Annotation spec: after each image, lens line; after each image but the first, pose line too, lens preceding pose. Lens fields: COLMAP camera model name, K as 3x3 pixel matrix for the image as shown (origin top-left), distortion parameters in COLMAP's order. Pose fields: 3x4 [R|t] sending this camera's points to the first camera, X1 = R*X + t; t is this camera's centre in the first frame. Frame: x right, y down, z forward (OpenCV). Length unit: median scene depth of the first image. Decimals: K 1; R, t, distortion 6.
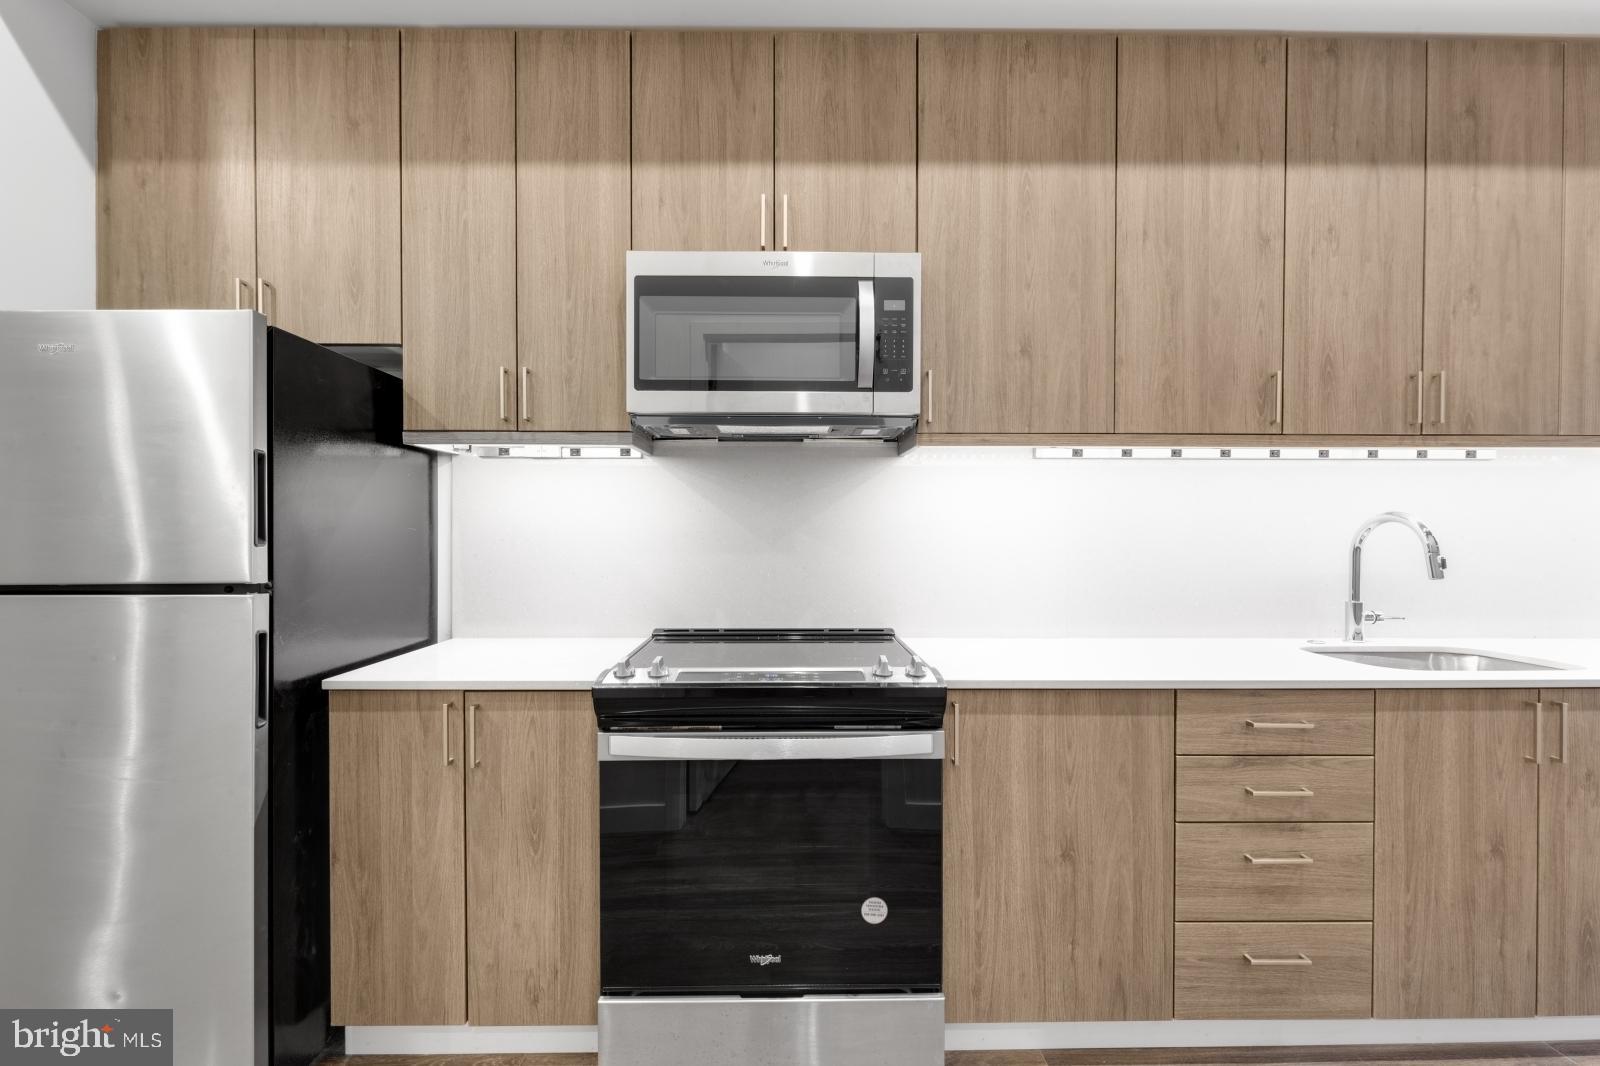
lens RADIAL K [[674.3, 0, 795.0], [0, 674.3, 540.2], [0, 0, 1]] dist [-0.000601, -0.001111]
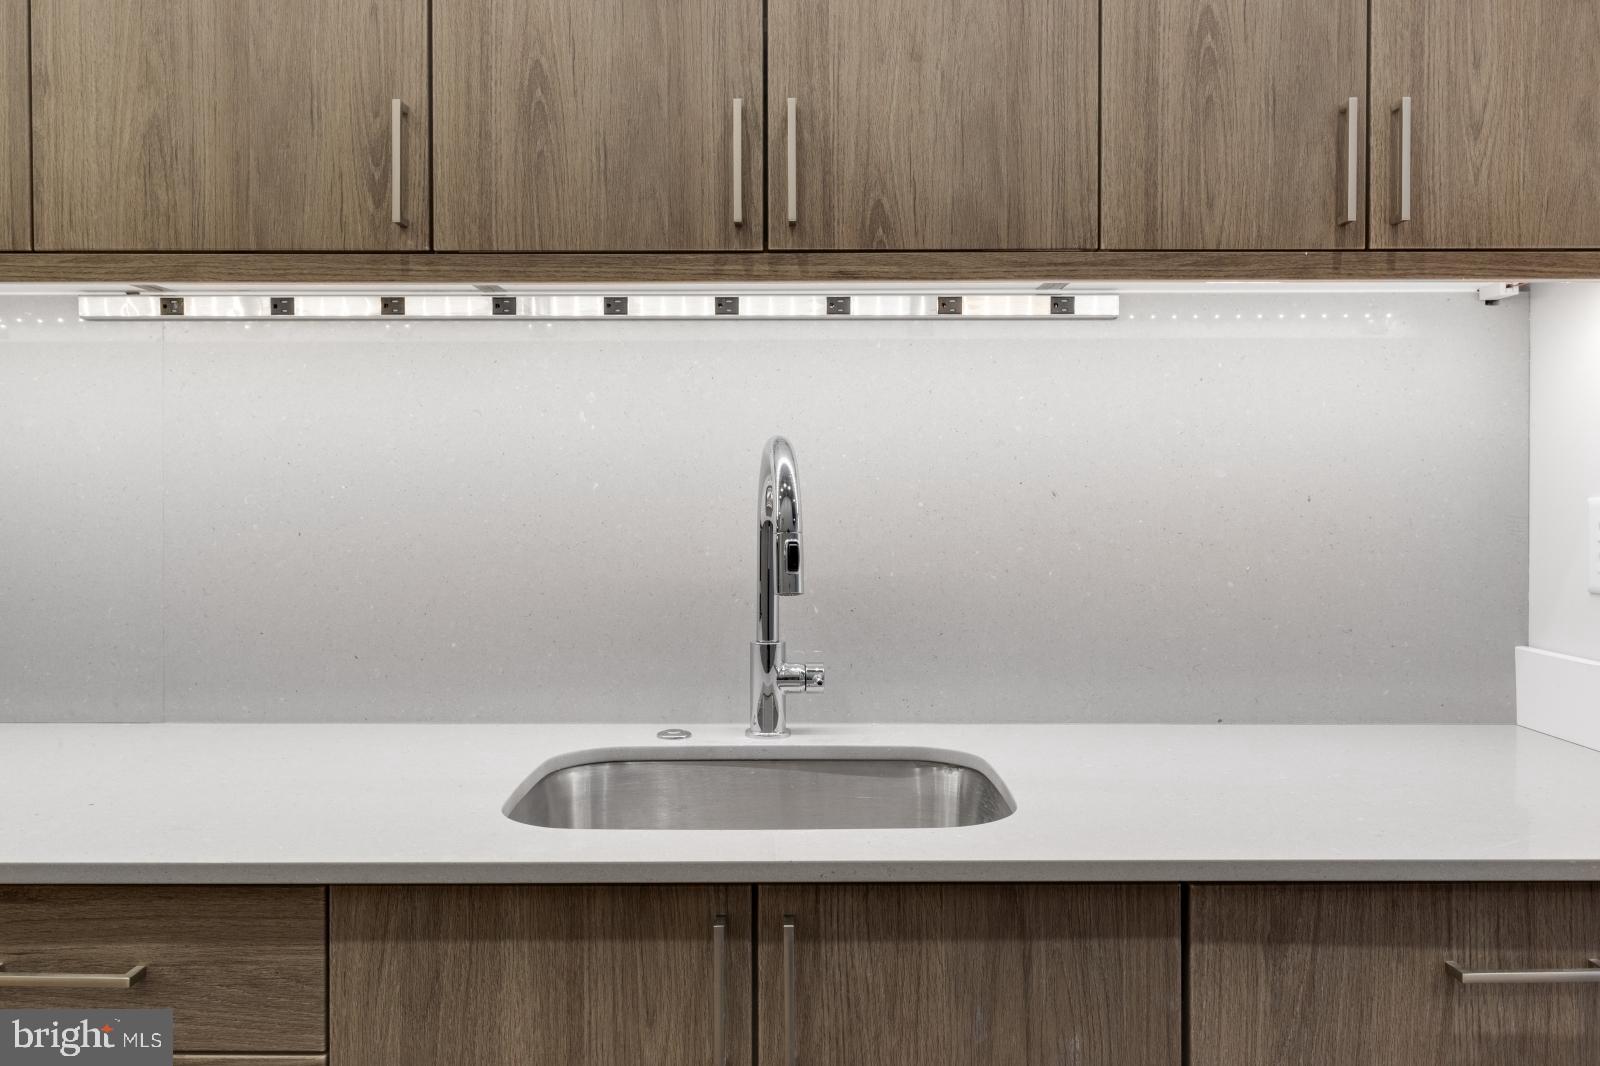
lens RADIAL K [[1213.7, 0, 771.0], [0, 1213.7, 486.5], [0, 0, 1]] dist [0.011562, -0.010523]
pose [[0.999865, -0.001856, -0.016354, 0.961053], [0.001758, 0.999980, -0.006042, -0.005434], [0.016365, 0.006013, 0.999848, 0.247576]]
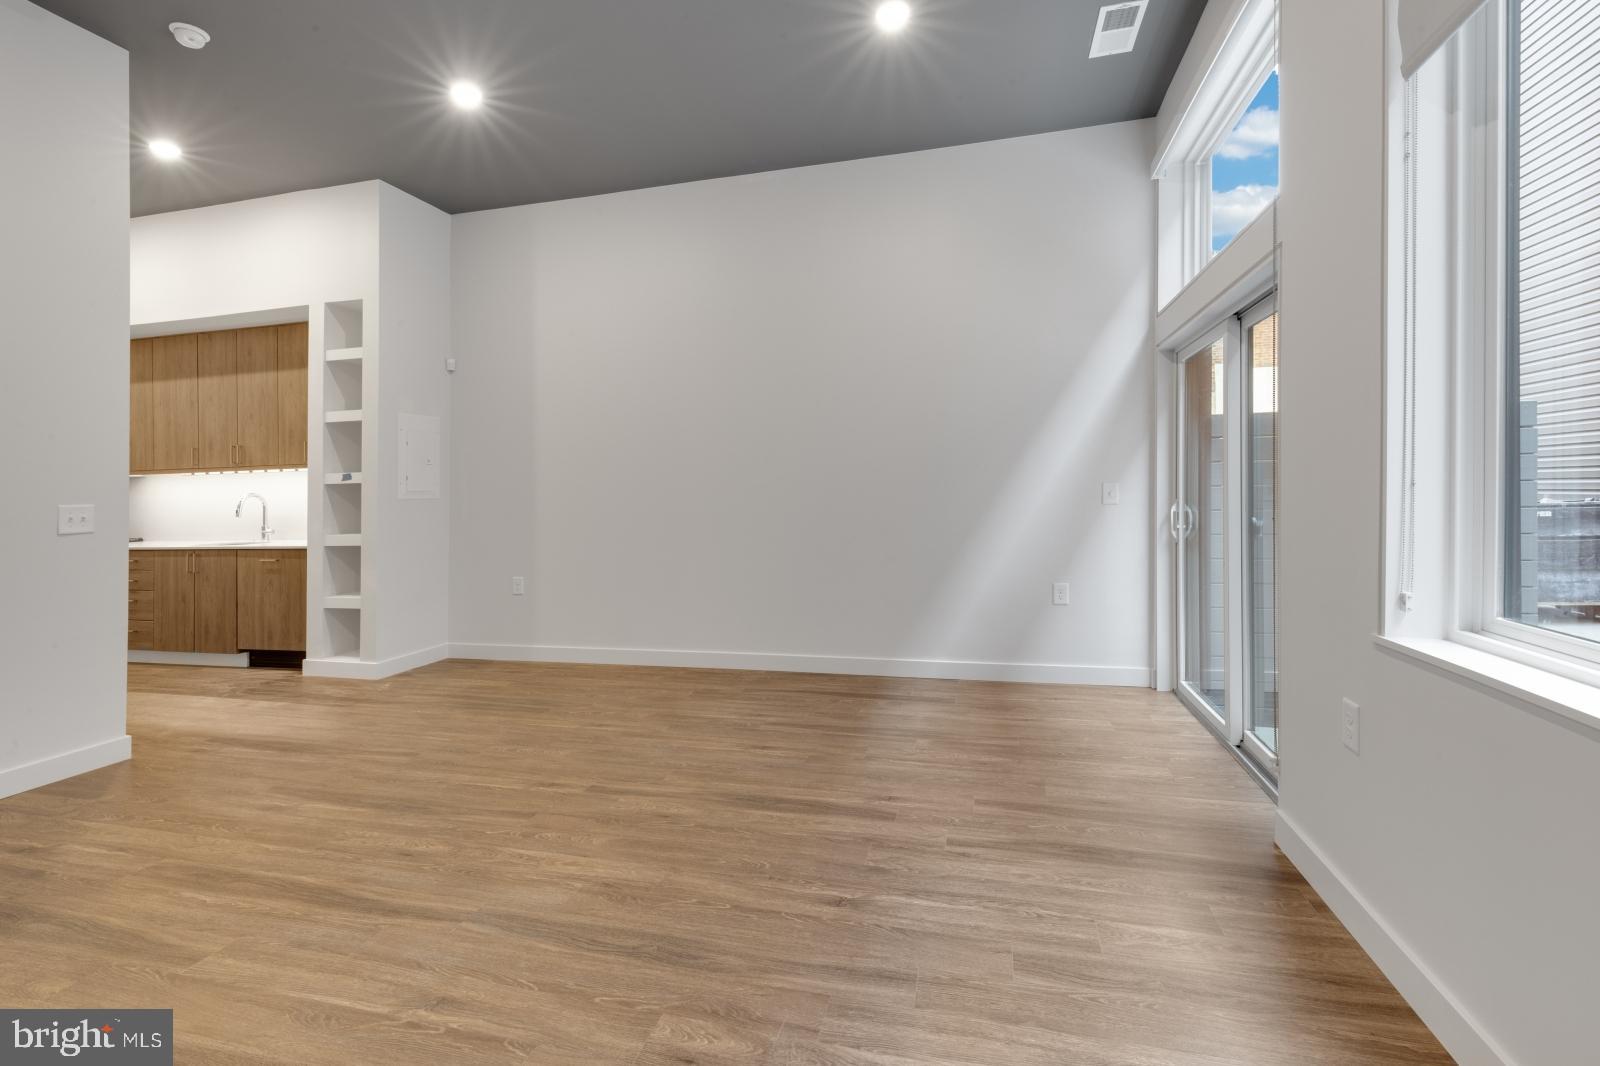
lens RADIAL K [[744.3, 0, 820.4], [0, 744.3, 458.6], [0, 0, 1]] dist [0.006310, -0.002128]
pose [[0.969222, -0.036941, -0.243403, 4.192516], [0.025487, 0.998422, -0.050042, 0.033848], [0.244867, 0.042298, 0.968633, -1.505428]]
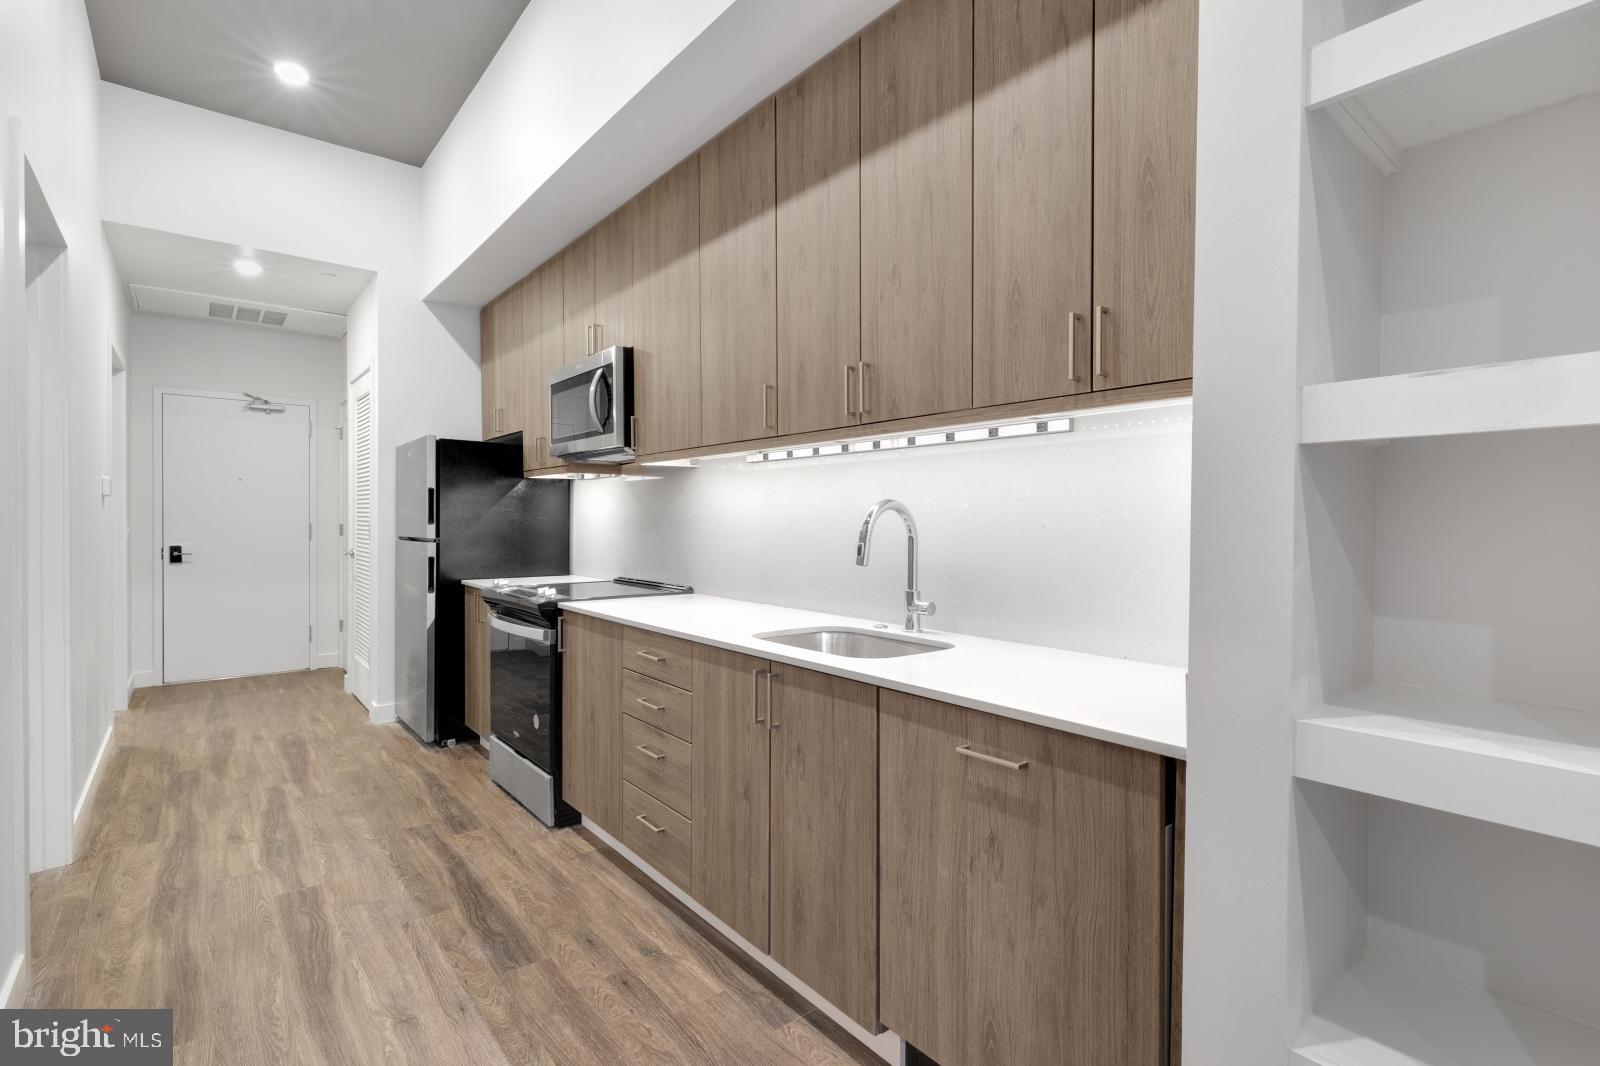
lens RADIAL K [[744.3, 0, 816.4], [0, 744.3, 529.9], [0, 0, 1]] dist [0.006310, -0.002128]
pose [[0.631940, 0.011193, -0.774937, 1.795044], [-0.010409, 0.999928, 0.005954, -0.002658], [0.774948, 0.004304, 0.632011, 0.238419]]
